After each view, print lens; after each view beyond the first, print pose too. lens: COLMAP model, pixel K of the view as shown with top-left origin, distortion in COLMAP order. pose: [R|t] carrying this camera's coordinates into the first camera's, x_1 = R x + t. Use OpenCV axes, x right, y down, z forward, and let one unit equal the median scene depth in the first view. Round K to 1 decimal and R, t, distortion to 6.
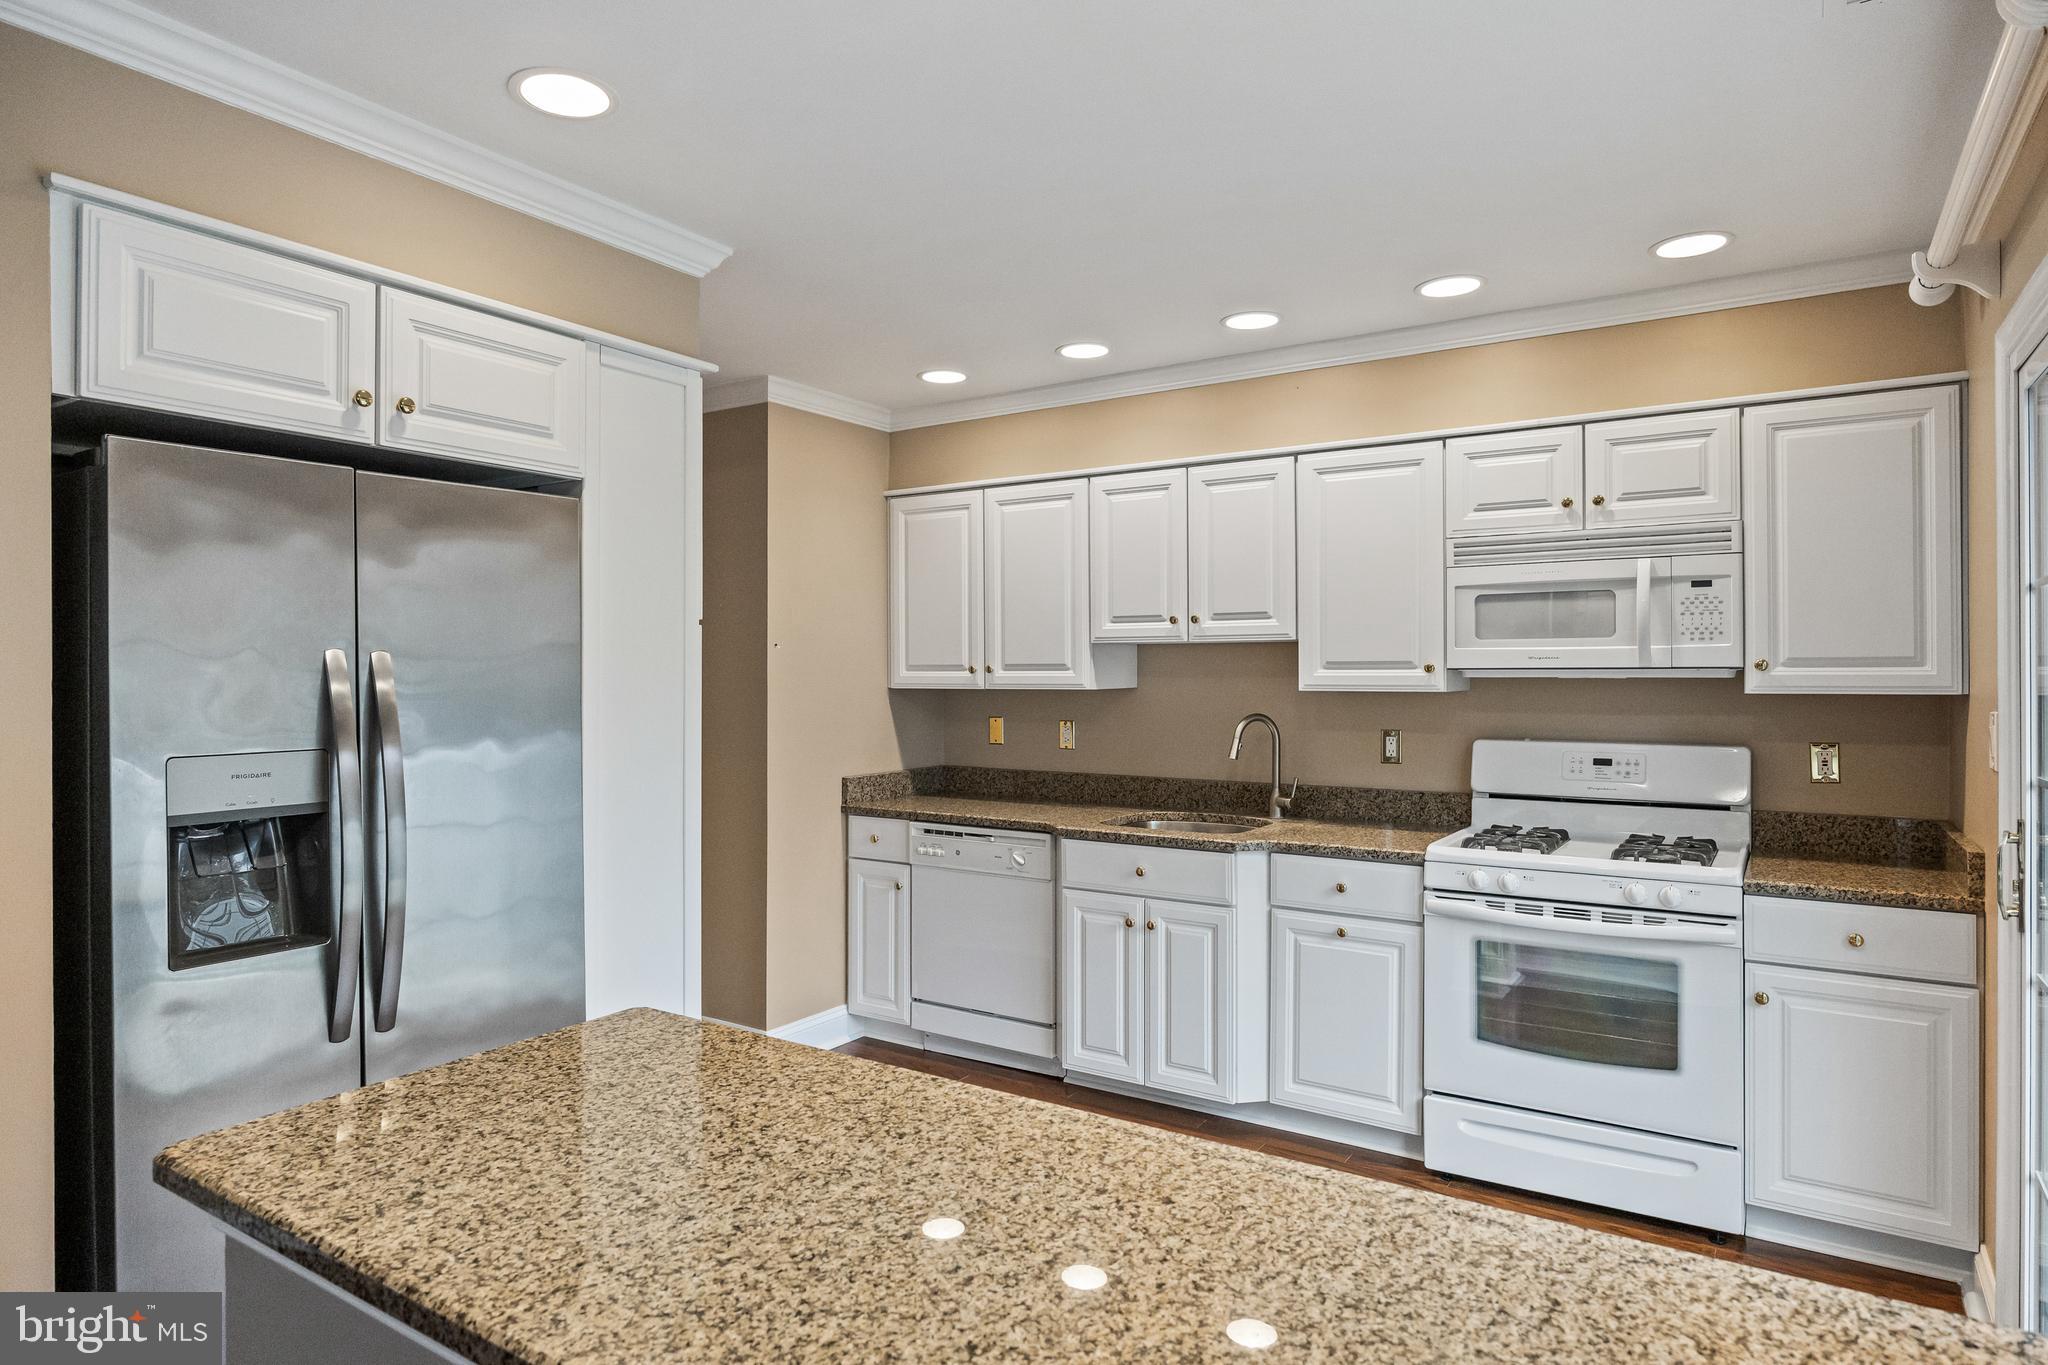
lens RADIAL K [[1171.3, 0, 1022.5], [0, 1171.3, 677.8], [0, 0, 1]] dist [0.000765, 0.000278]
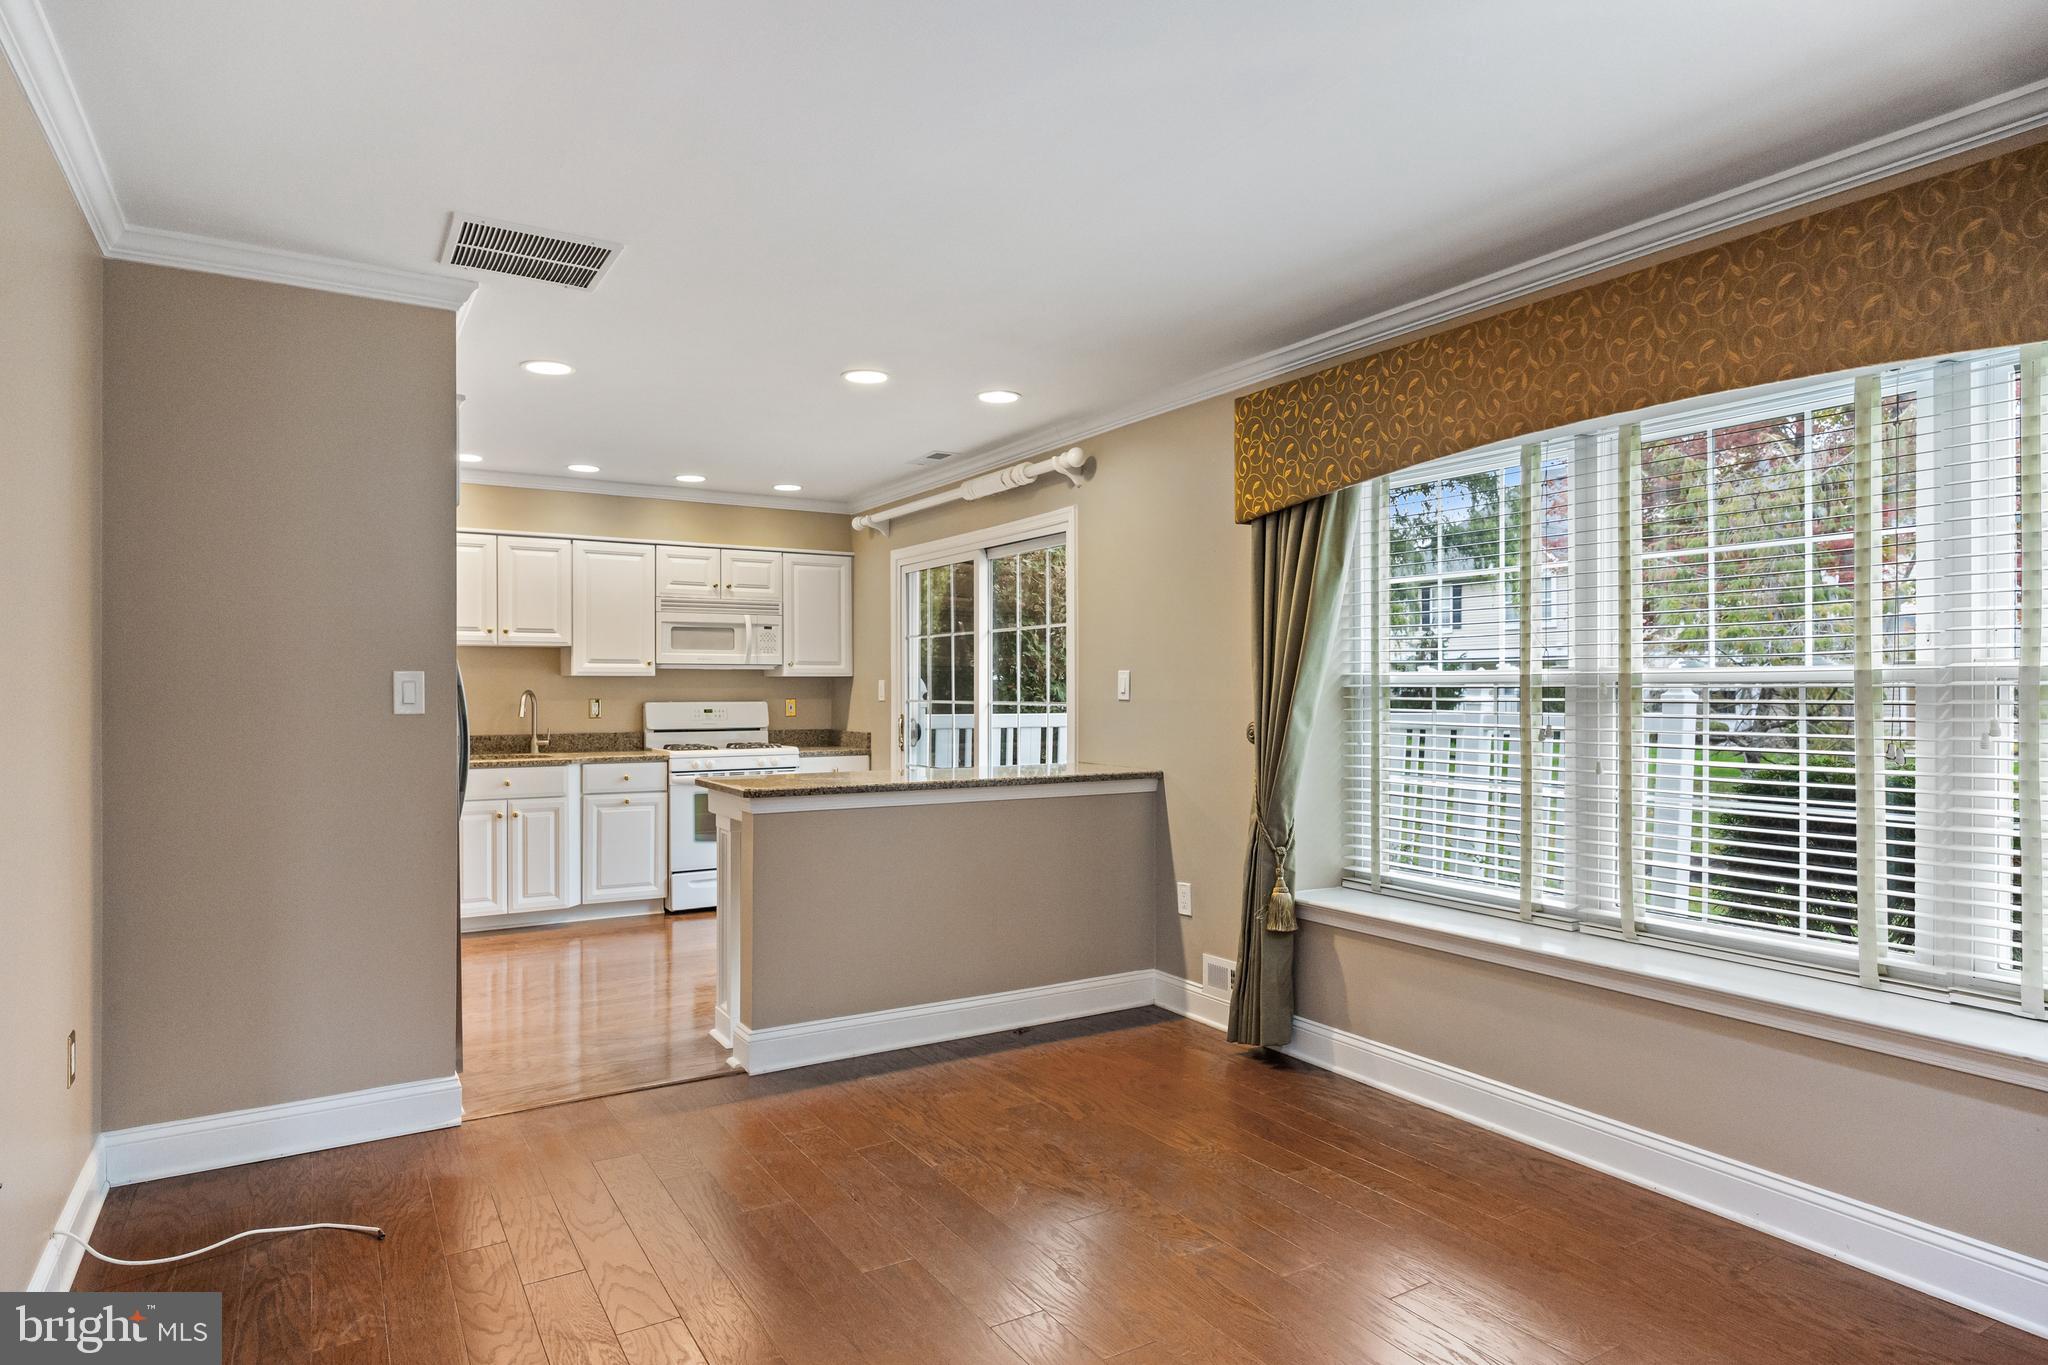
lens RADIAL K [[1168.5, 0, 1024.9], [0, 1168.5, 686.2], [0, 0, 1]] dist [-0.000431, -0.000028]
pose [[0.436181, 0.002135, 0.899856, -1.142917], [0.005611, 0.999971, -0.005092, 0.043988], [-0.899841, 0.007270, 0.436157, -0.403344]]
